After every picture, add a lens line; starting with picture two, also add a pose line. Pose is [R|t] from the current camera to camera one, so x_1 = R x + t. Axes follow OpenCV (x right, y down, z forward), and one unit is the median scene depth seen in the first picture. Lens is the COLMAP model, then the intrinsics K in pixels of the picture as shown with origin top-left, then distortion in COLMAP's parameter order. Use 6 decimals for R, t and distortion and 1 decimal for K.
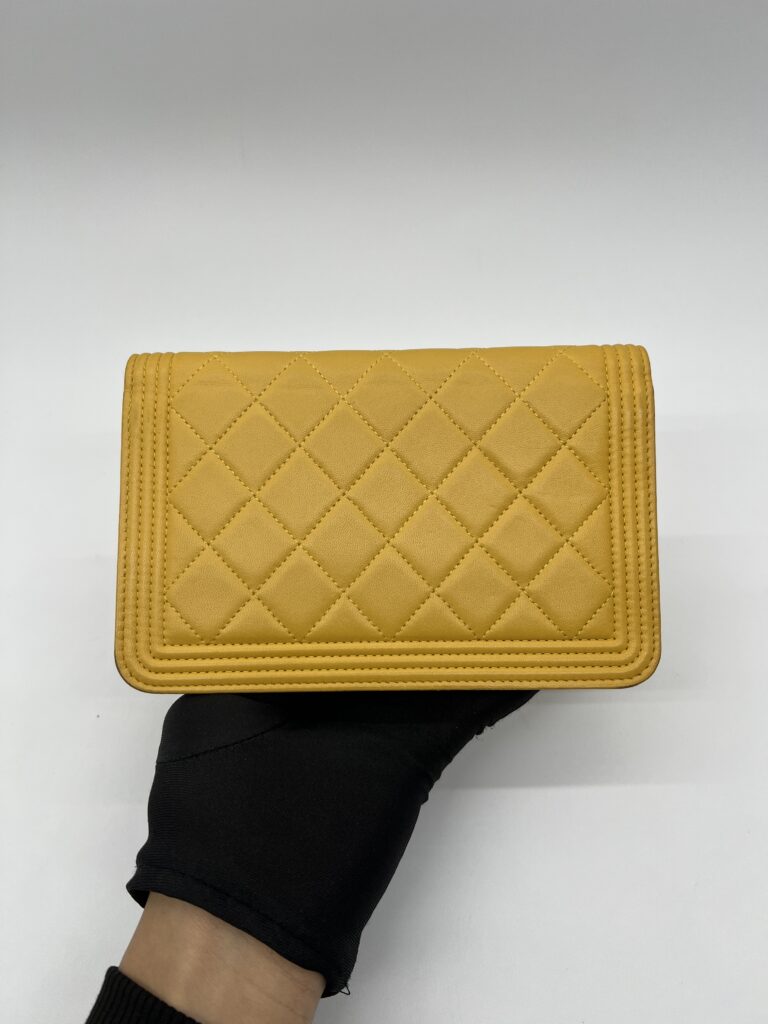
lens RADIAL K [[769.2, 0, 384.0], [0, 769.2, 512.0], [0, 0, 1]] dist [0.150424, -0.000513]
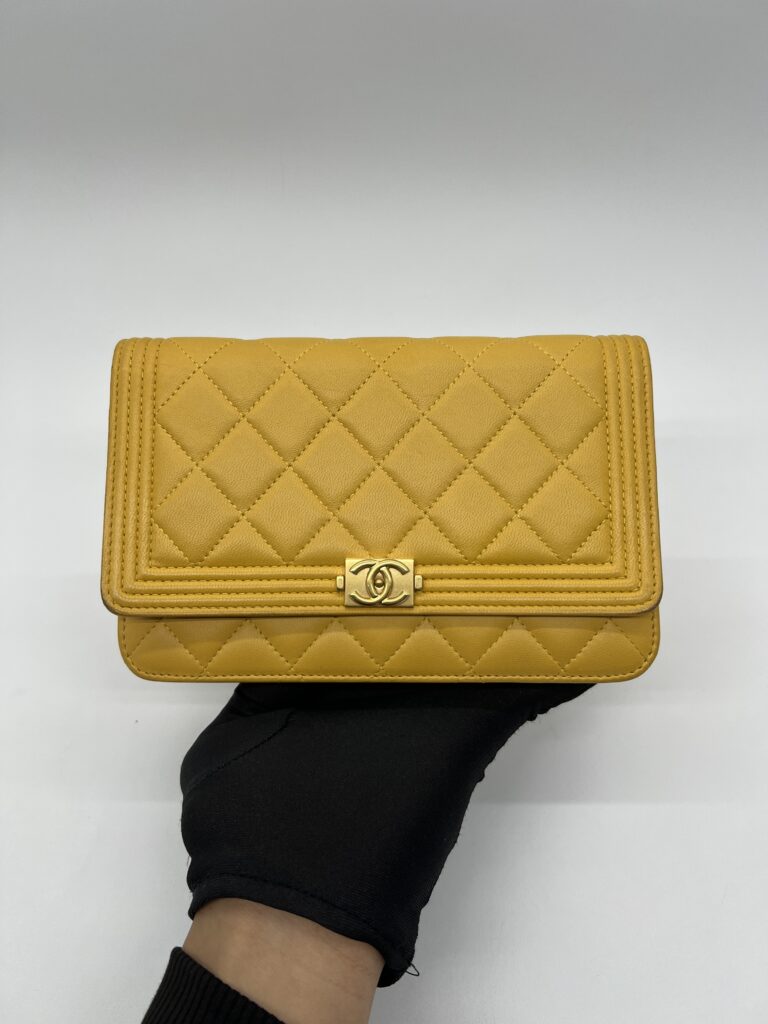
lens RADIAL K [[791.7, 0, 384.0], [0, 791.7, 512.0], [0, 0, 1]] dist [0.041757, 0.000282]
pose [[0.996851, -0.079167, 0.004651, 0.002269], [0.075980, 0.970231, 0.229954, -0.244808], [-0.022717, -0.228876, 0.973190, 0.033334]]
